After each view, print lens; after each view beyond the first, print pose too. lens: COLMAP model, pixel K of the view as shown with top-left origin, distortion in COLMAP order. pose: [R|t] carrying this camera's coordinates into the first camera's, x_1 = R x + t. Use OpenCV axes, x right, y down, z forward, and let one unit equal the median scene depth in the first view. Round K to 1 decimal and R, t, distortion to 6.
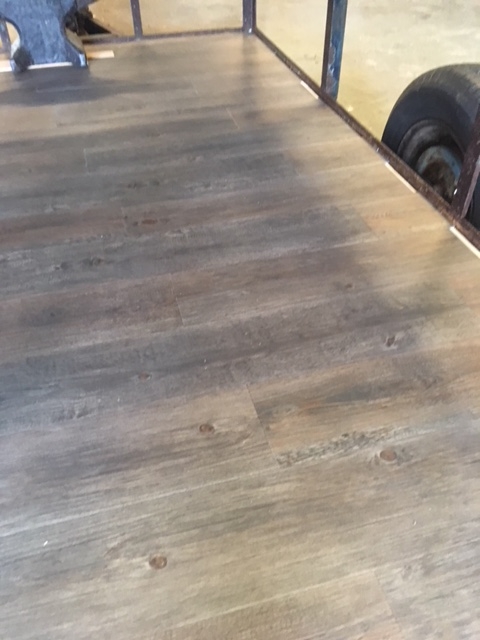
lens RADIAL K [[552.0, 0, 240.0], [0, 552.0, 320.0], [0, 0, 1]] dist [0.082678, -0.130770]
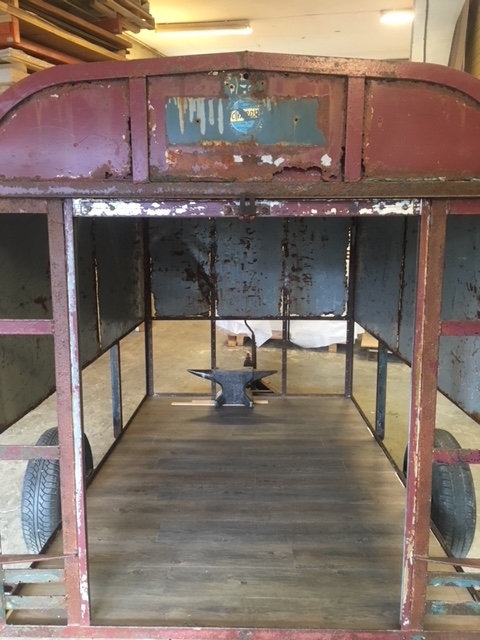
lens RADIAL K [[552.0, 0, 240.0], [0, 552.0, 320.0], [0, 0, 1]] dist [0.082678, -0.130770]
pose [[0.959630, 0.051210, -0.276564, 0.265618], [-0.192460, 0.836600, -0.512893, 0.376614], [0.205108, 0.545415, 0.812683, -0.979139]]
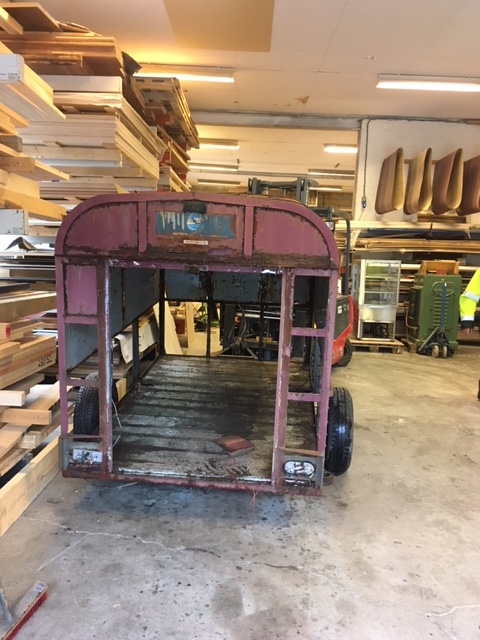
lens RADIAL K [[556.3, 0, 240.0], [0, 556.3, 320.0], [0, 0, 1]] dist [-0.000300, -0.000104]
pose [[0.935928, 0.123424, -0.329855, 0.850122], [-0.267782, 0.857726, -0.438861, 0.701661], [0.228759, 0.499071, 0.835821, -1.846464]]
